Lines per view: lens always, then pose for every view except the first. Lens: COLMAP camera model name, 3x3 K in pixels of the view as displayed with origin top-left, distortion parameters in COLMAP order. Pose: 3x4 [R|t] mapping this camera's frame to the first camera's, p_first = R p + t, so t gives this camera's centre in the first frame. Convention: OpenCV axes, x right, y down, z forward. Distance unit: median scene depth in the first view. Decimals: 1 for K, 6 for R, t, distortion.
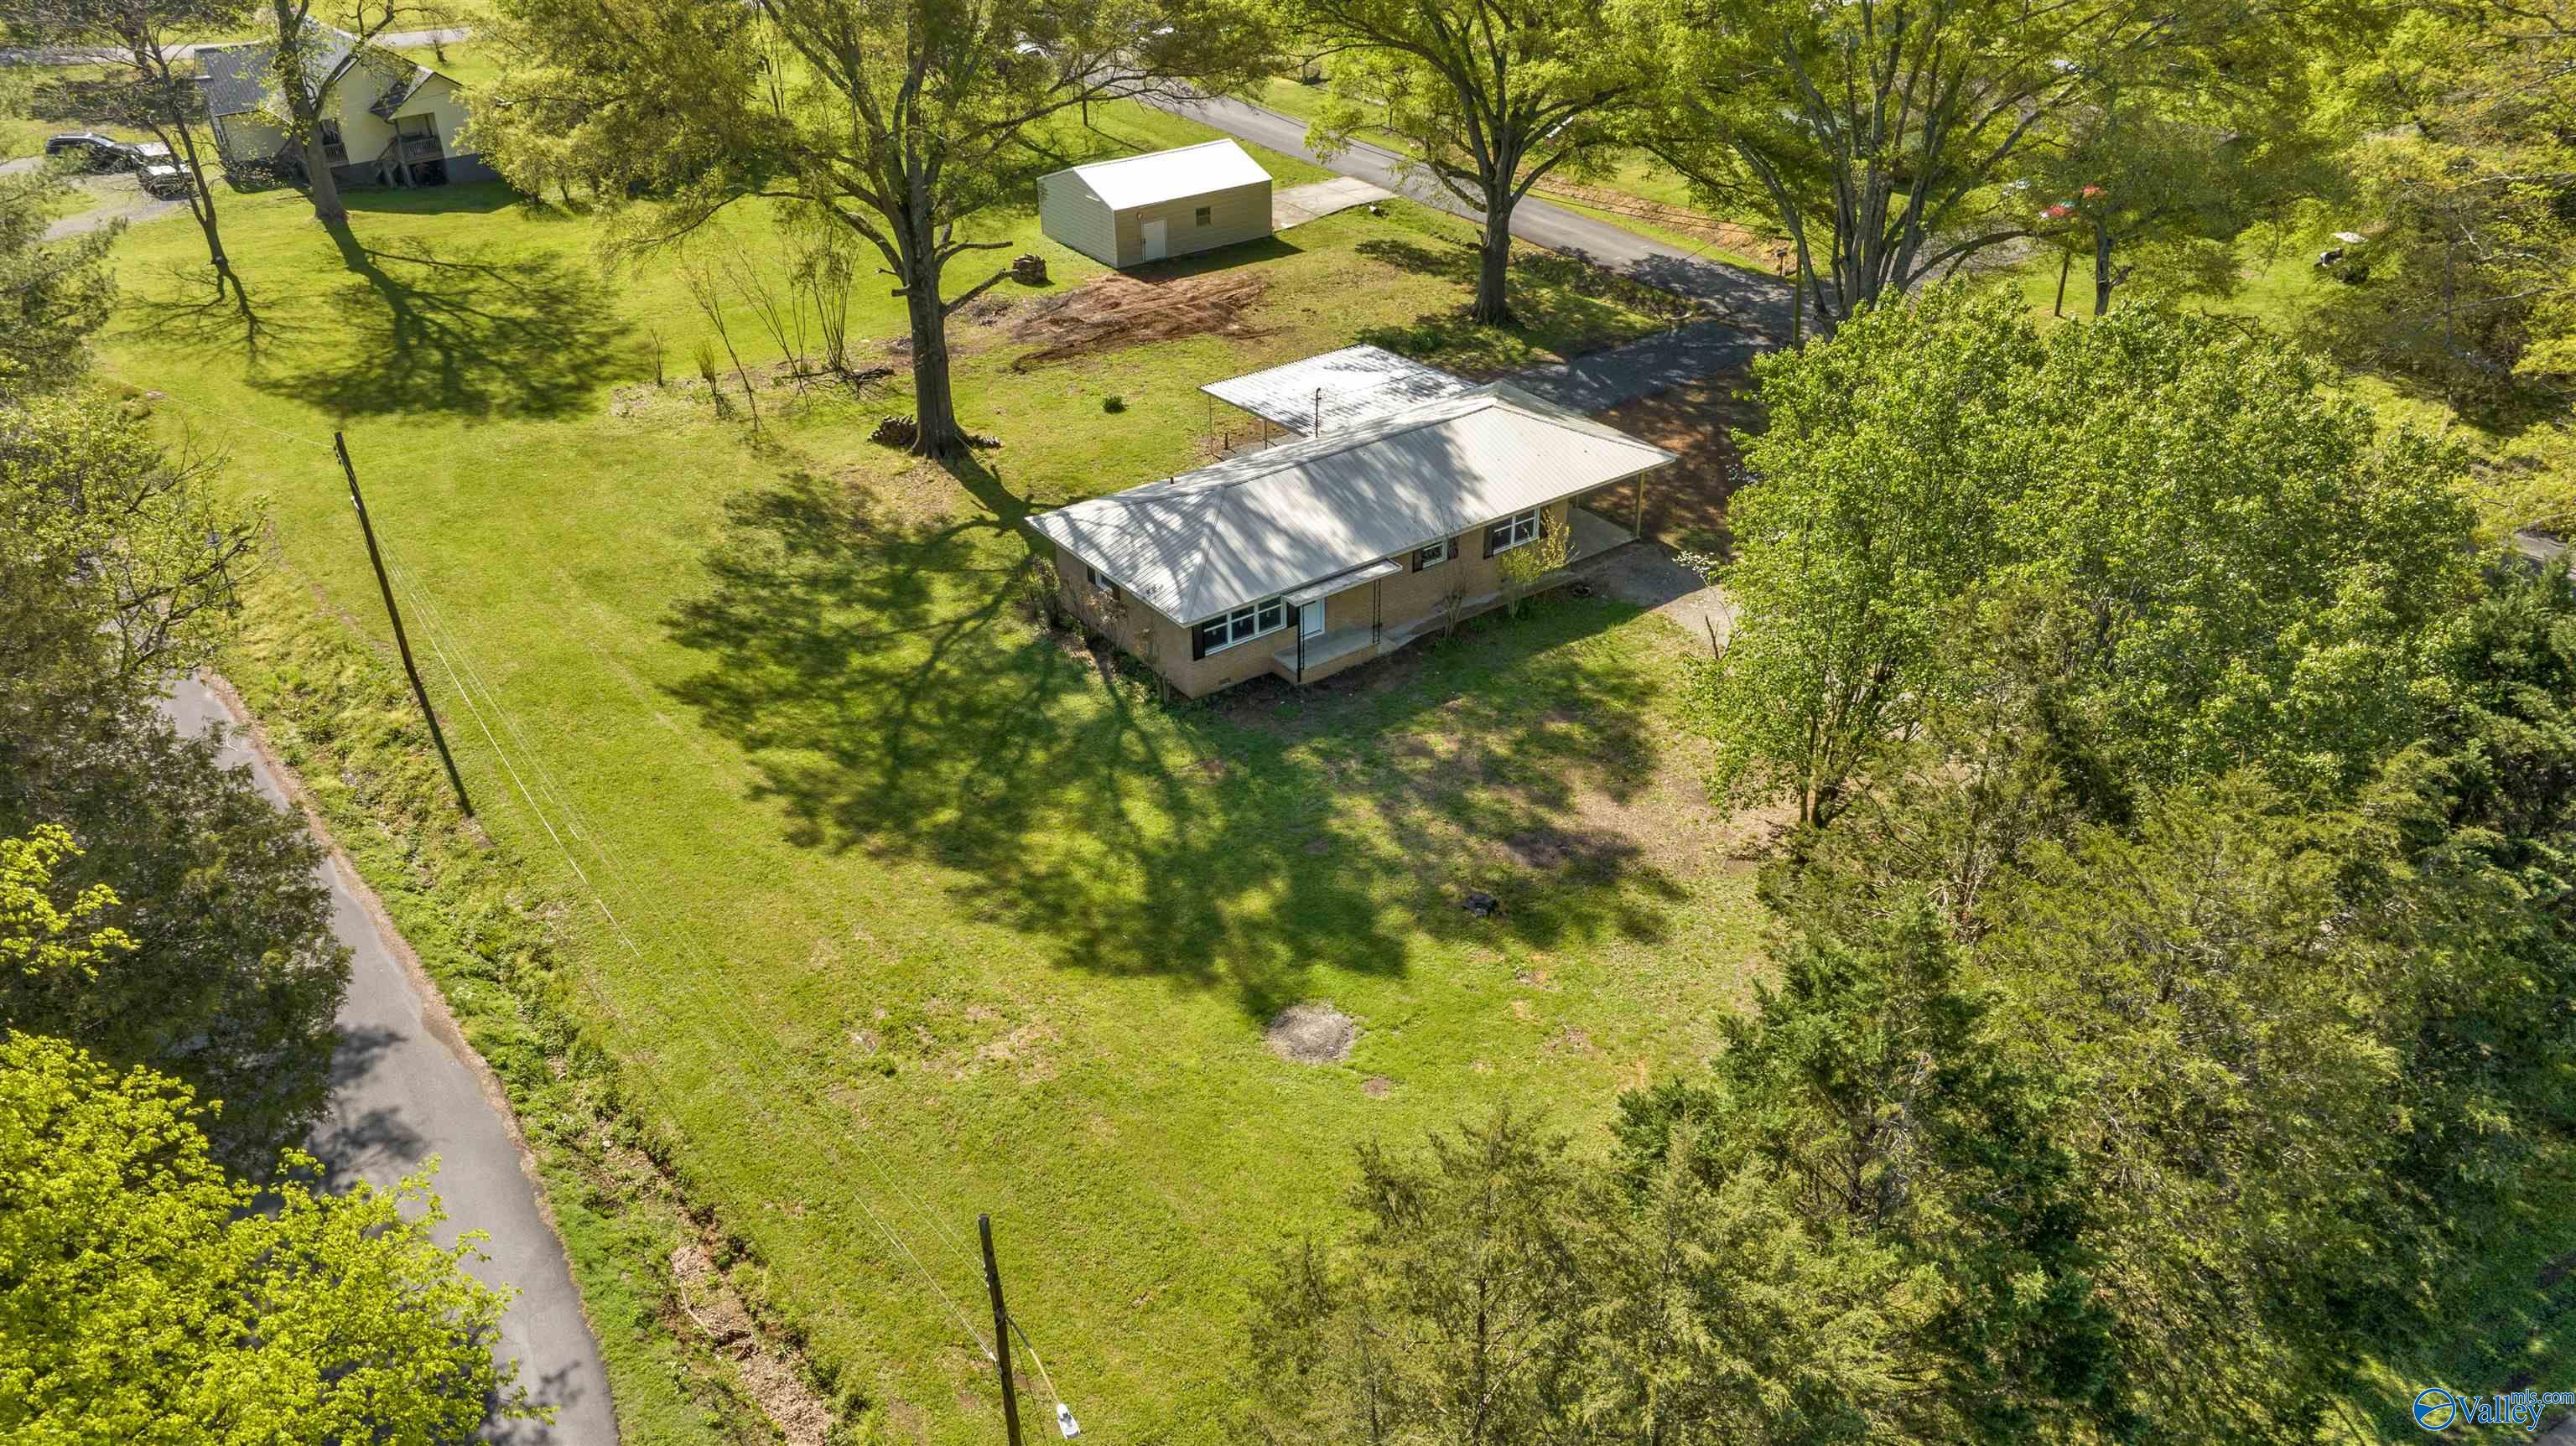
lens RADIAL K [[1840.9, 0, 1347.1], [0, 1840.9, 716.1], [0, 0, 1]] dist [-0.004882, -0.001651]
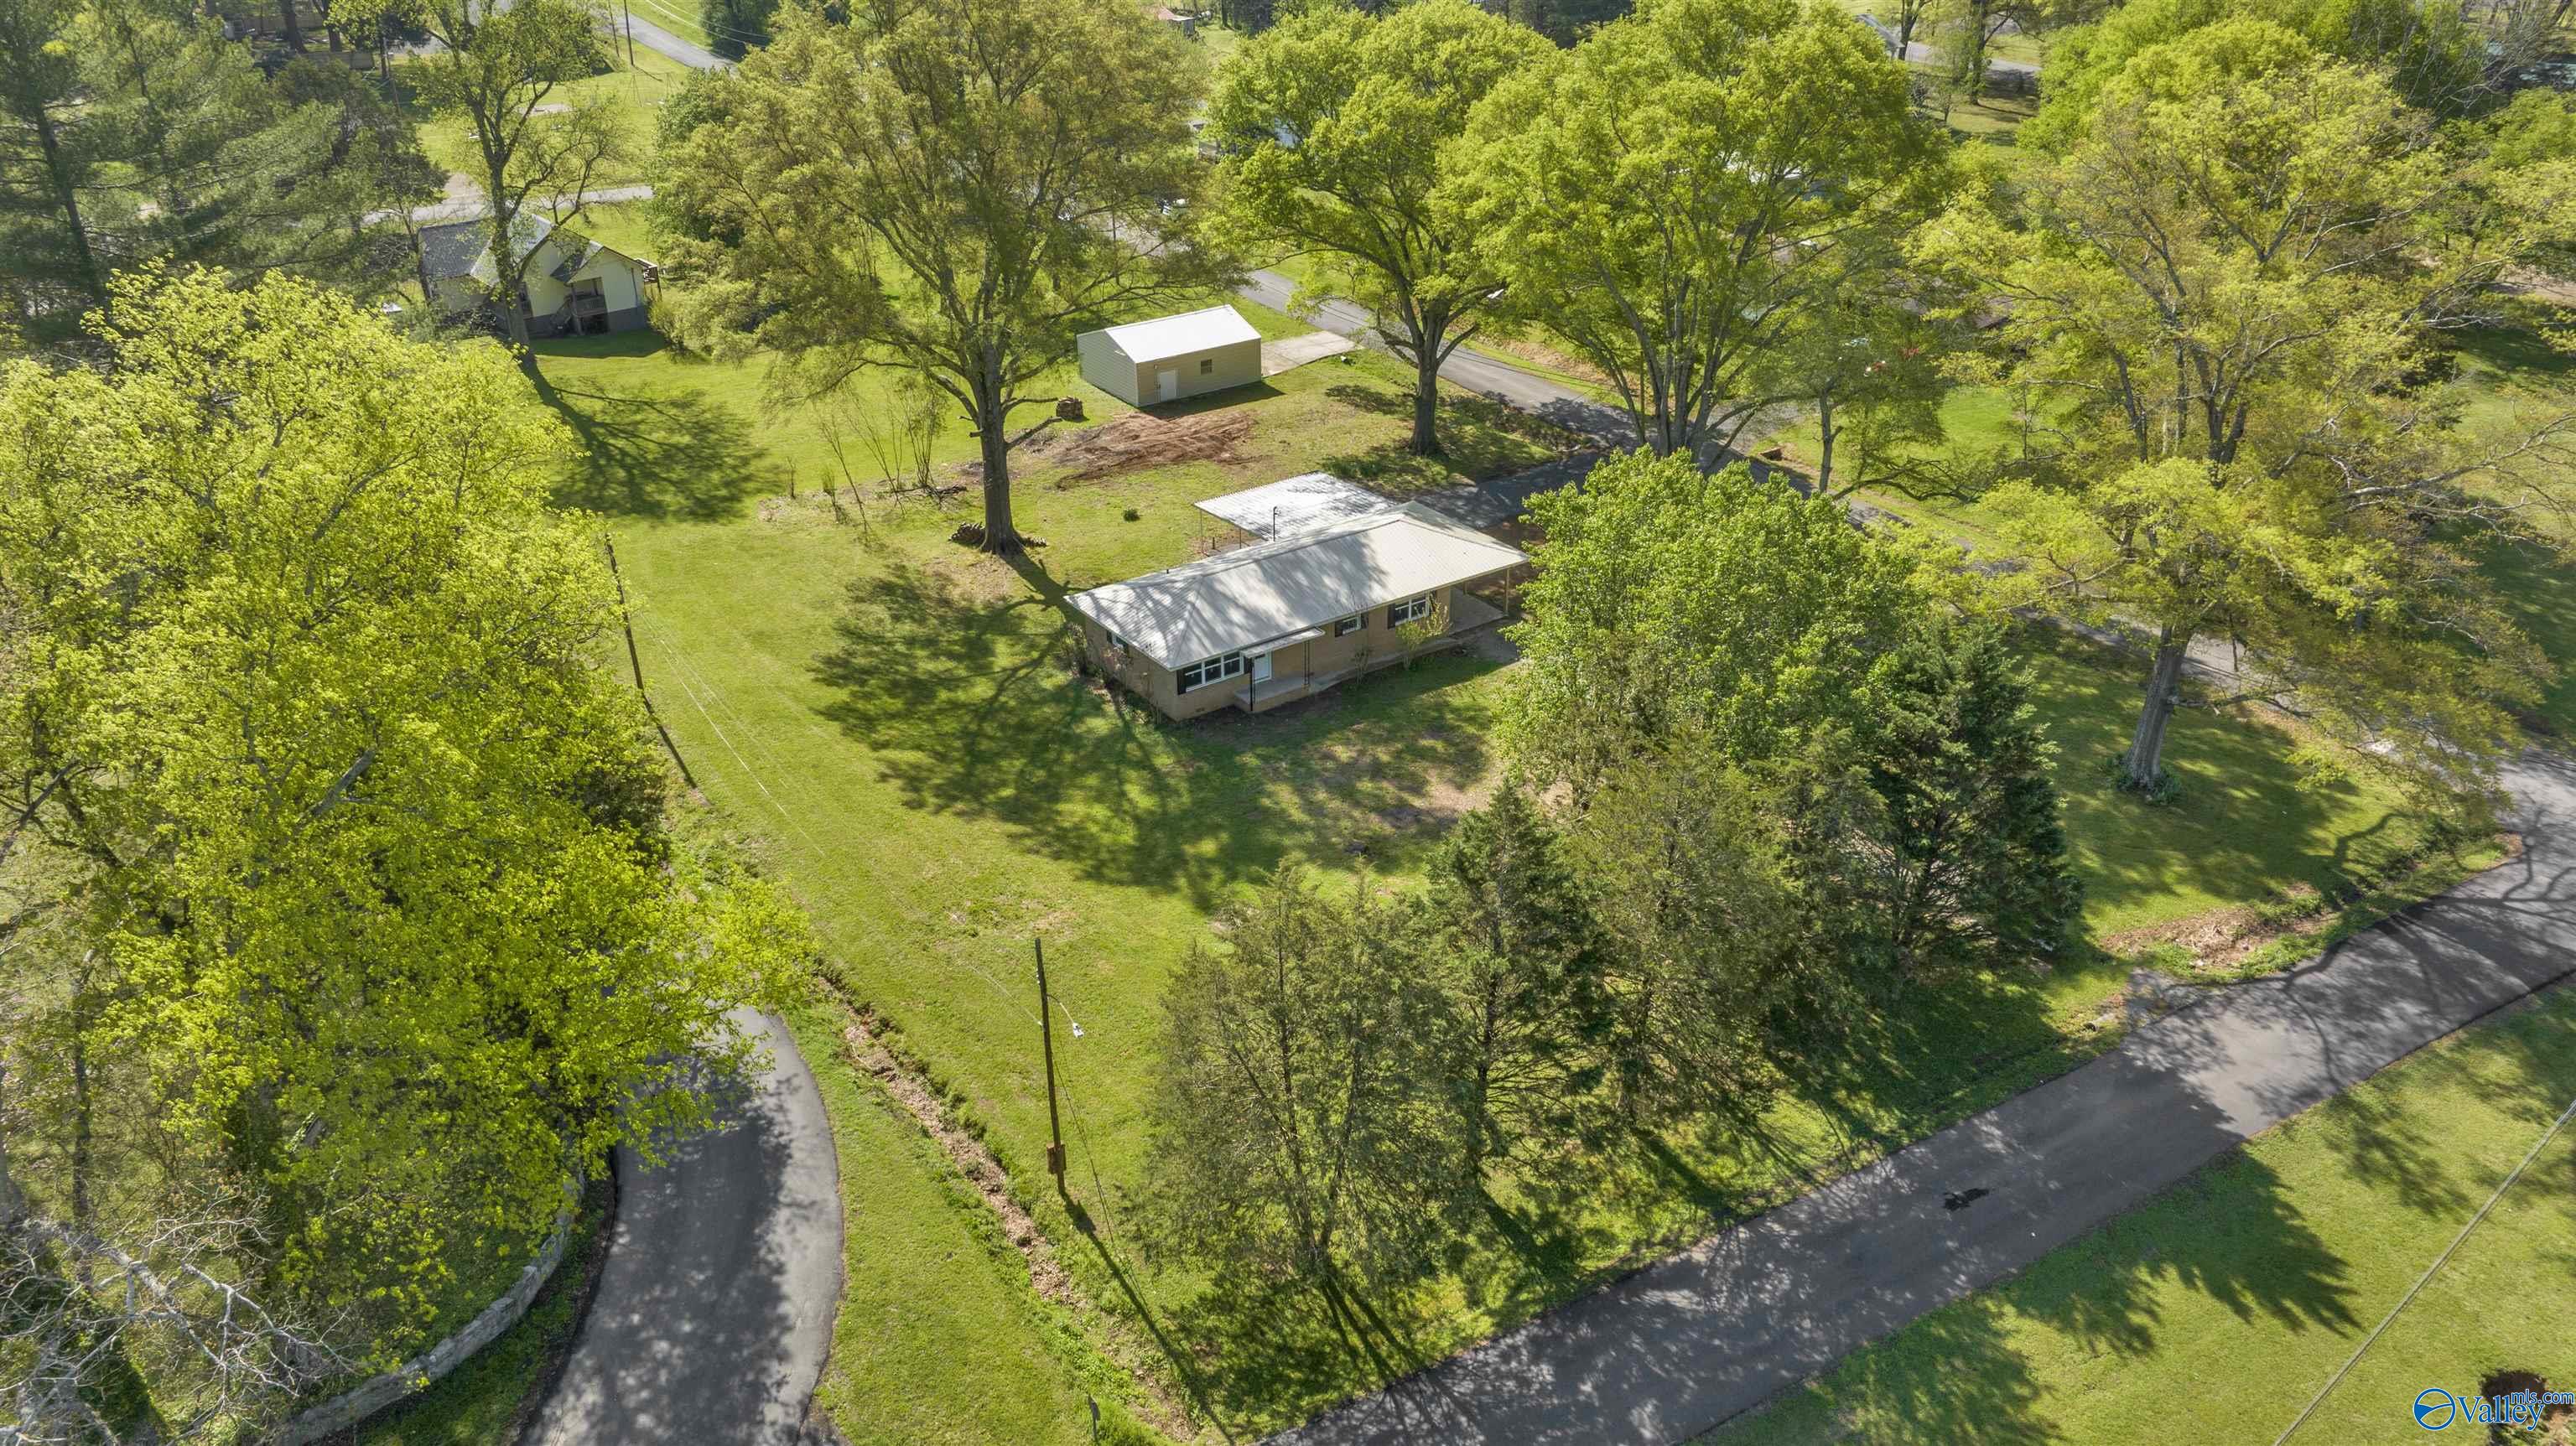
lens RADIAL K [[1861.4, 0, 1288.0], [0, 1861.4, 723.0], [0, 0, 1]] dist [-0.012212, -0.001261]
pose [[0.998647, 0.012614, -0.050442, 0.067024], [-0.015076, 0.998698, -0.048733, 0.053019], [0.049761, 0.049427, 0.997537, -0.389773]]
